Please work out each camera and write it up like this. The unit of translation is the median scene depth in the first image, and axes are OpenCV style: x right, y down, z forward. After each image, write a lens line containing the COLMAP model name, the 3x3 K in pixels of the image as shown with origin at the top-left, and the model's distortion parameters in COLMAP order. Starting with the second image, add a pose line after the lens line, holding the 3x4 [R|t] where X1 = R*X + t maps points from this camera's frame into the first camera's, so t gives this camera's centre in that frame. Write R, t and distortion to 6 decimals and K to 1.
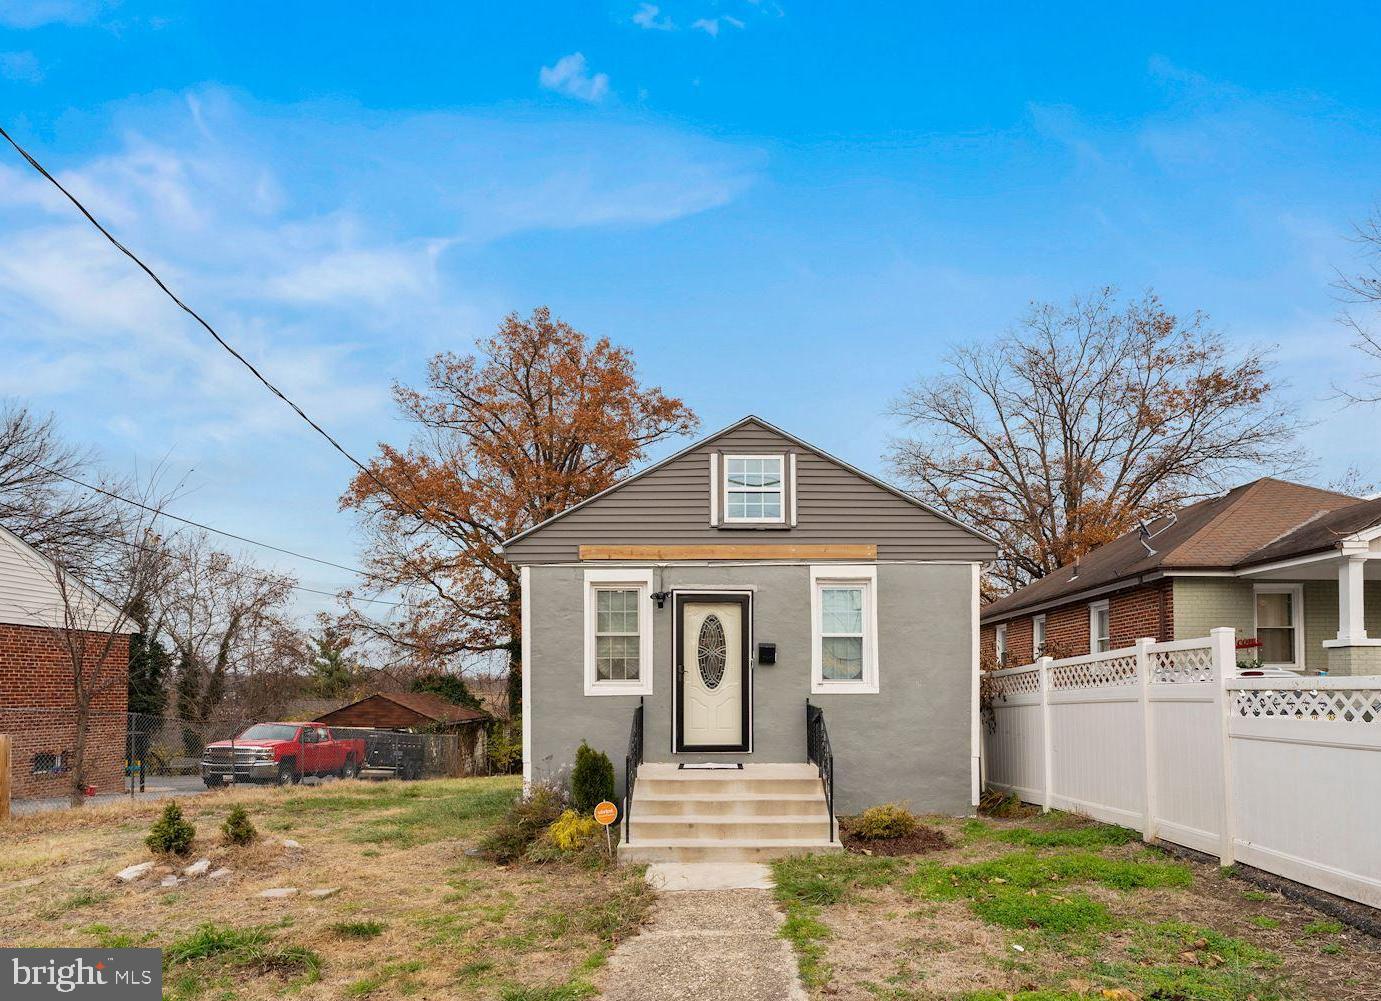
lens RADIAL K [[801.5, 0, 725.5], [0, 801.5, 664.5], [0, 0, 1]] dist [-0.001630, -0.000164]
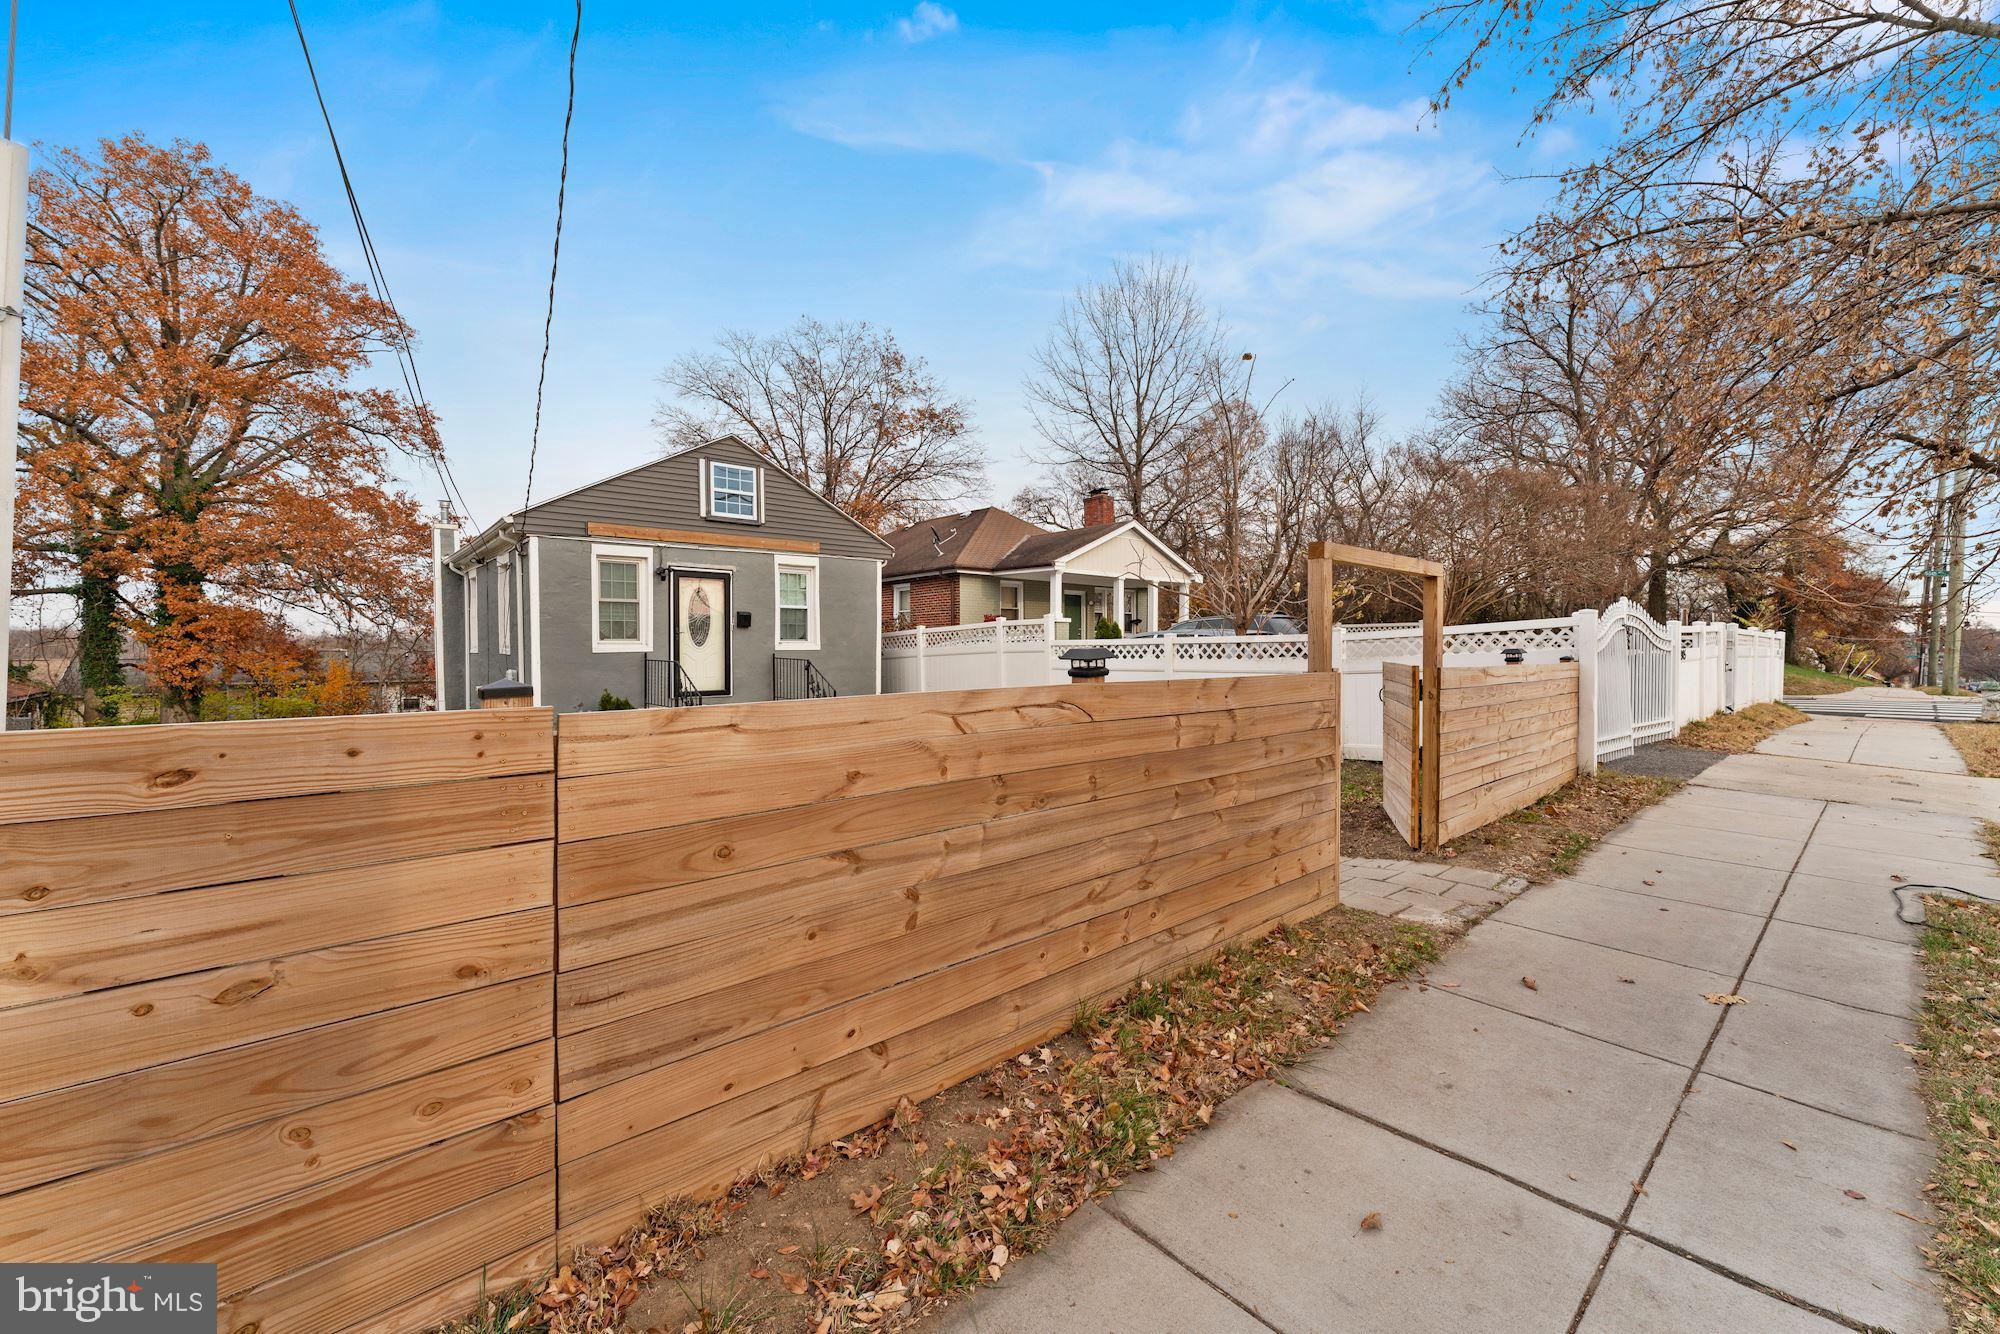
lens RADIAL K [[807.3, 0, 1005.1], [0, 807.3, 660.1], [0, 0, 1]] dist [0.002596, -0.000273]
pose [[0.754760, -0.012415, 0.655884, -0.489157], [-0.016596, 0.999140, 0.038010, -0.004674], [-0.655791, -0.039573, 0.753904, -0.276559]]
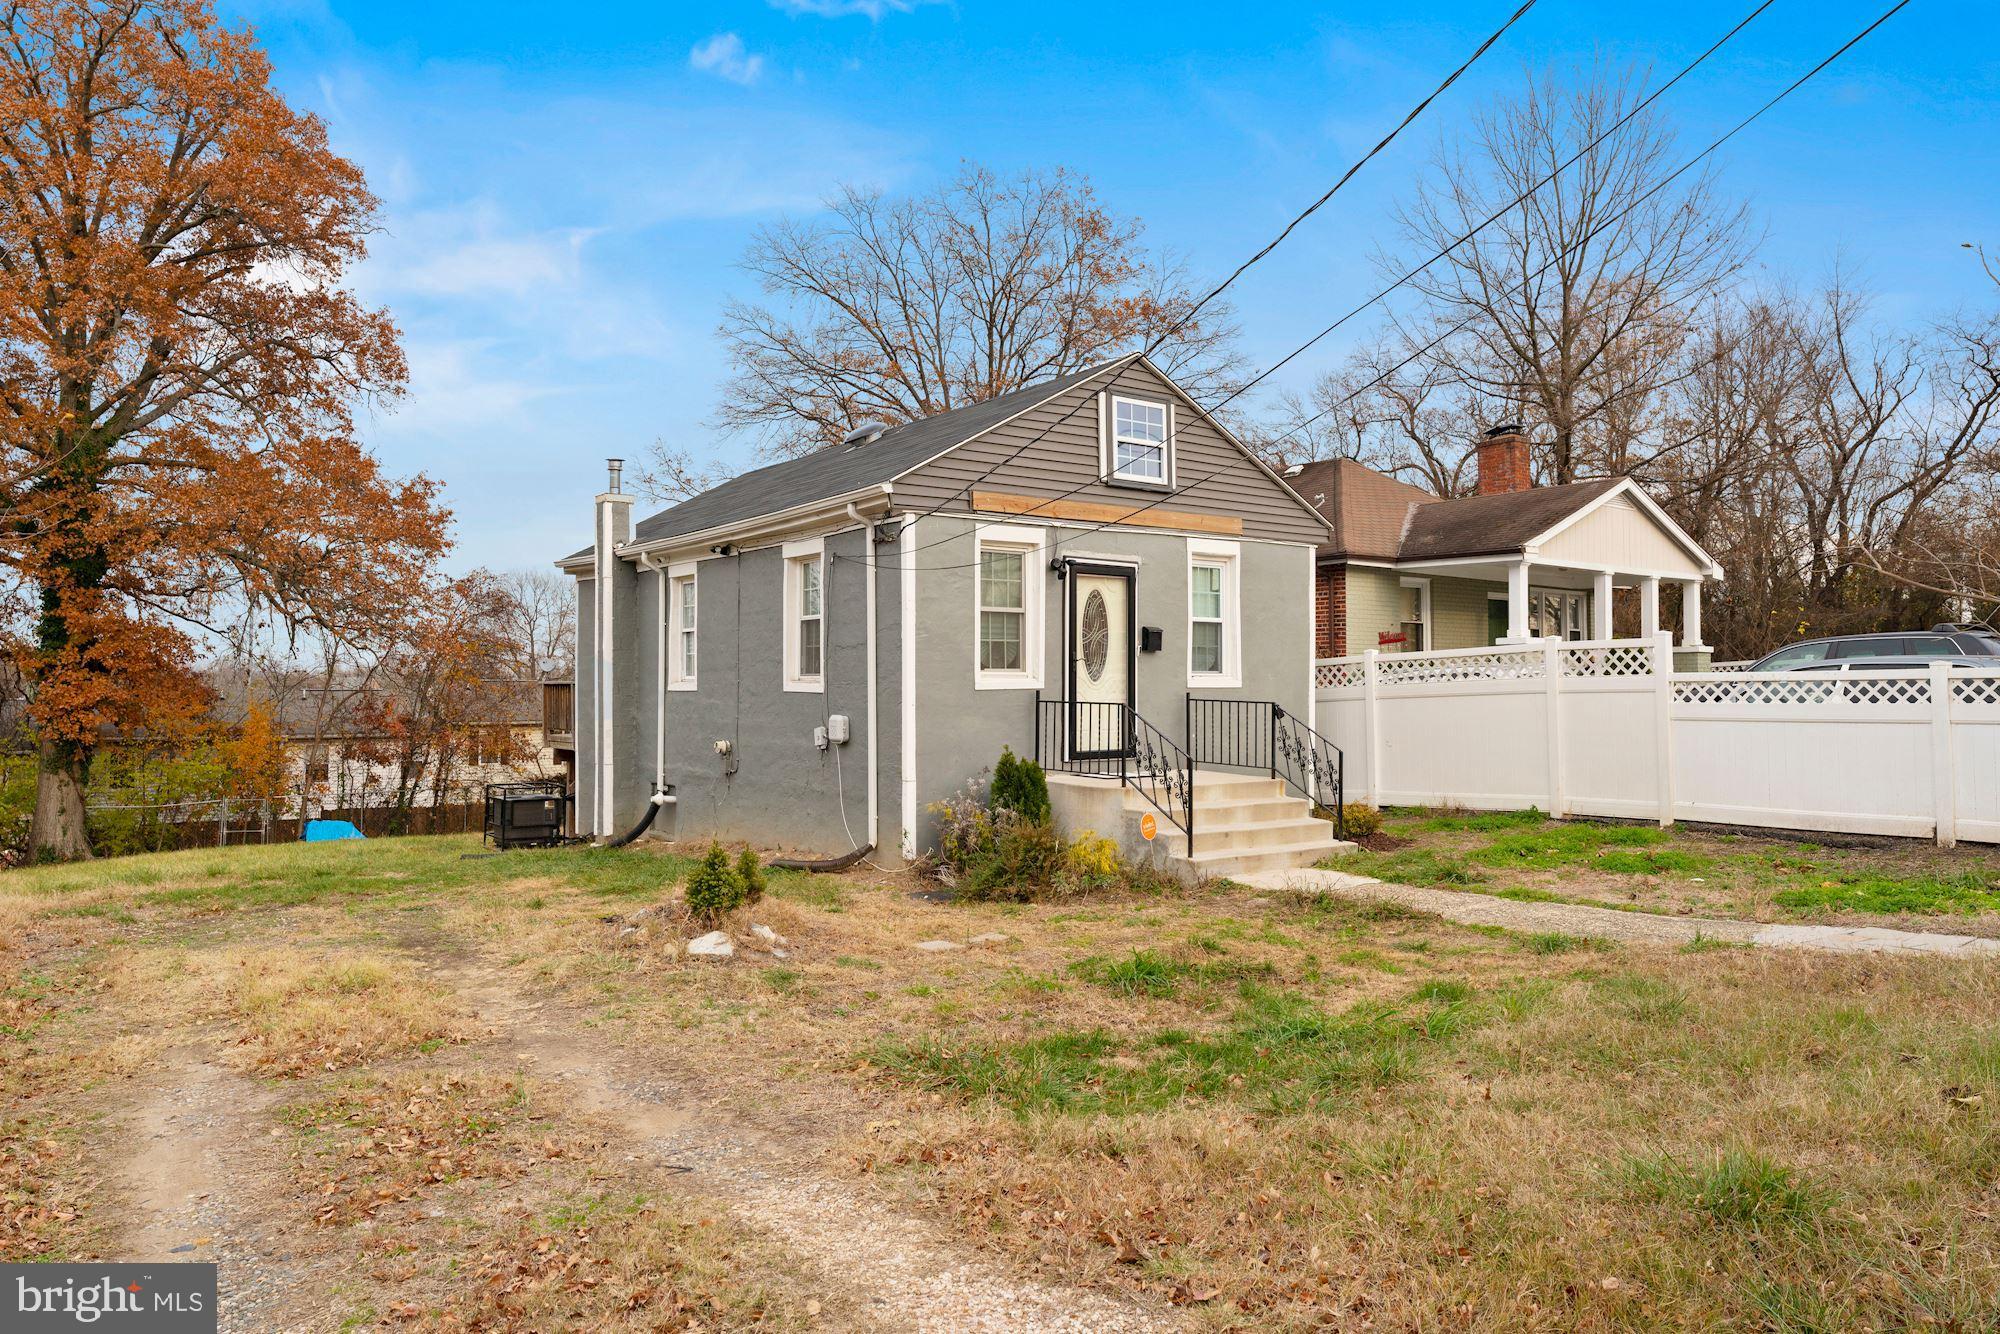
lens RADIAL K [[1340.2, 0, 993.3], [0, 1340.2, 650.2], [0, 0, 1]] dist [0.002215, 0.001098]
pose [[0.805879, 0.016381, 0.591854, -0.903779], [-0.017502, 0.999839, -0.003843, 0.005850], [-0.591822, -0.007261, 0.806036, -0.031251]]
